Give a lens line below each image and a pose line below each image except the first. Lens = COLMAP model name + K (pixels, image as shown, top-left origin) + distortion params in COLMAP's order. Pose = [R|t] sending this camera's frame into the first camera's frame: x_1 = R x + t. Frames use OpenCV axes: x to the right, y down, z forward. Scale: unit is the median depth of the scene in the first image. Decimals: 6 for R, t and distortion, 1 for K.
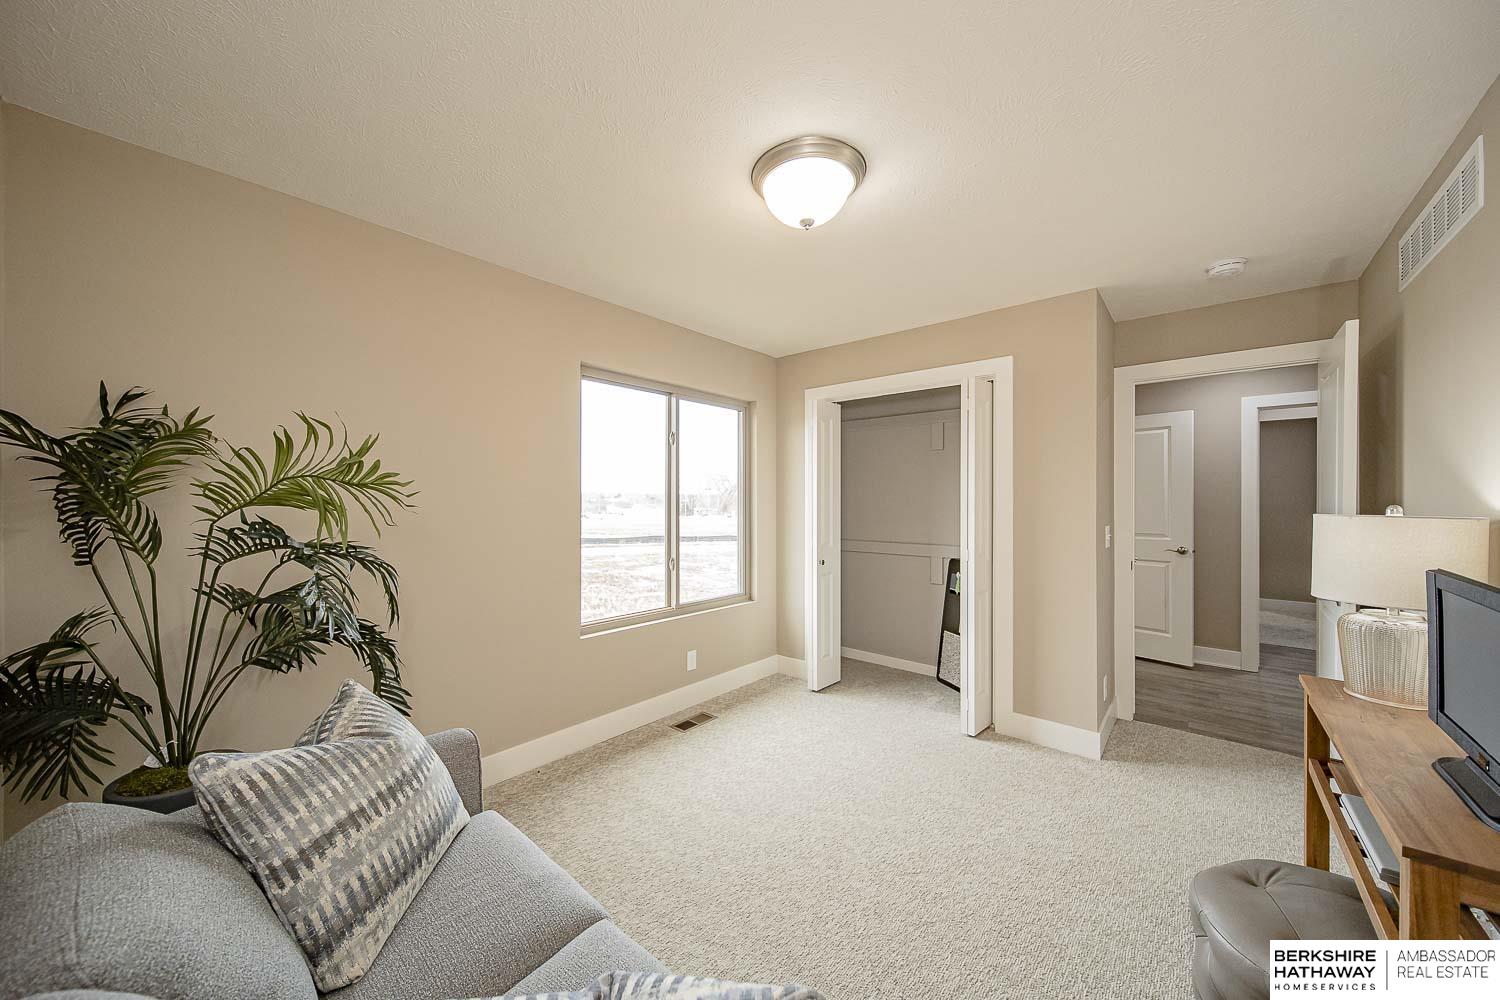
lens RADIAL K [[527.7, 0, 744.5], [0, 527.7, 499.8], [0, 0, 1]] dist [-0.000316, -0.000131]
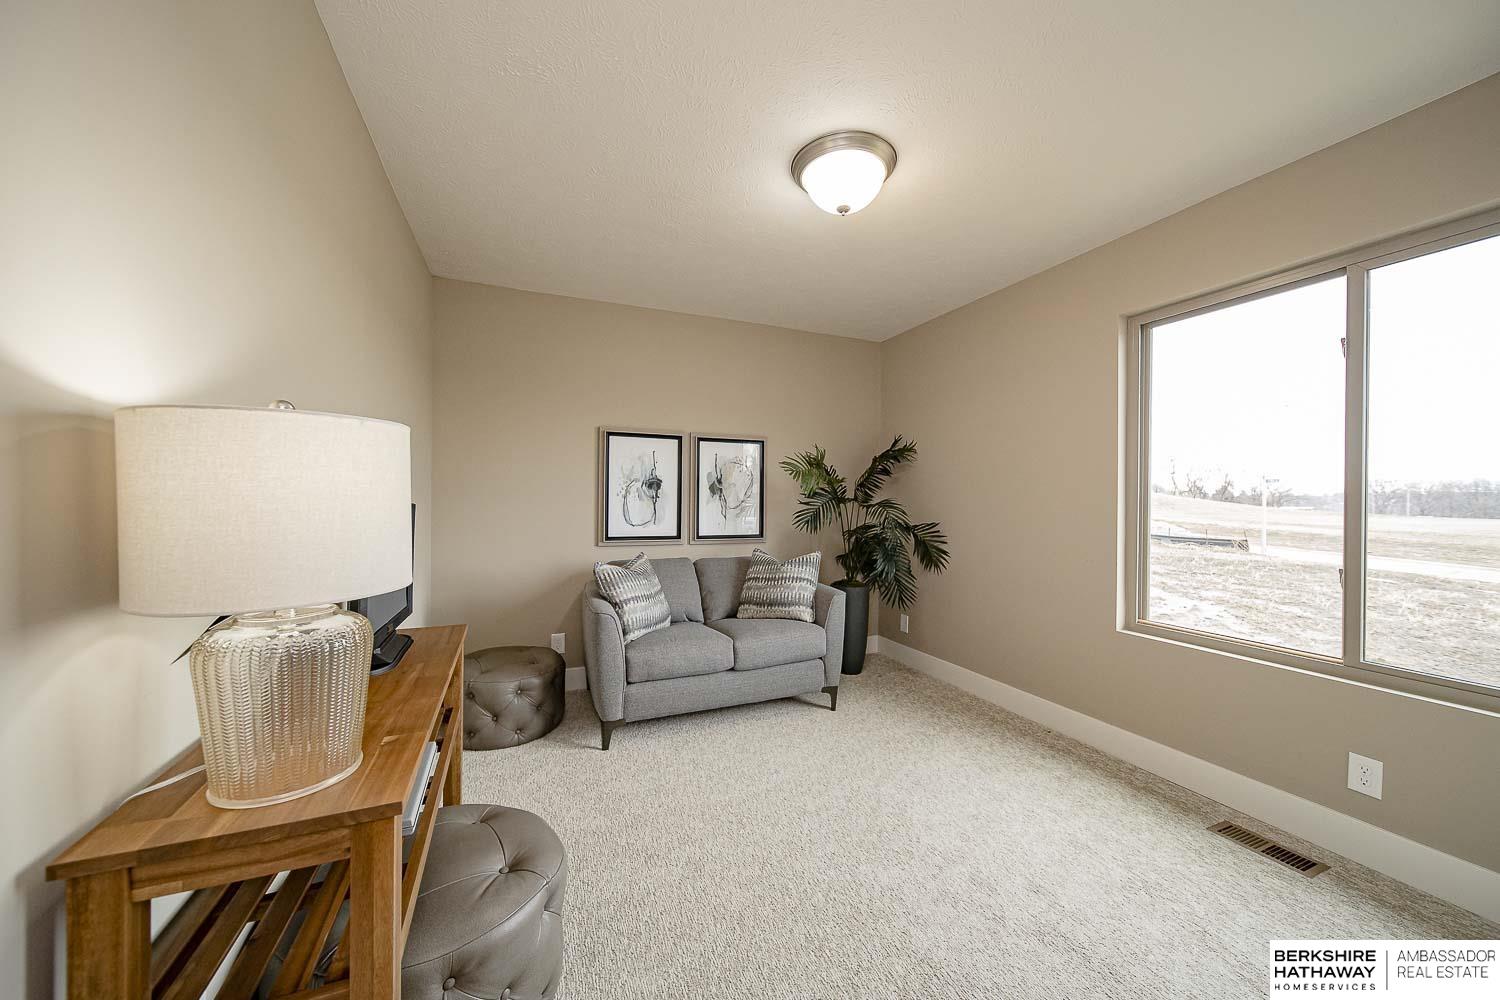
lens RADIAL K [[527.7, 0, 744.5], [0, 527.7, 499.8], [0, 0, 1]] dist [-0.000316, -0.000131]
pose [[-0.432193, -0.003946, -0.901773, 0.686601], [0.000309, 0.999990, -0.004523, 0.043717], [0.901781, -0.002233, -0.432187, 0.749877]]
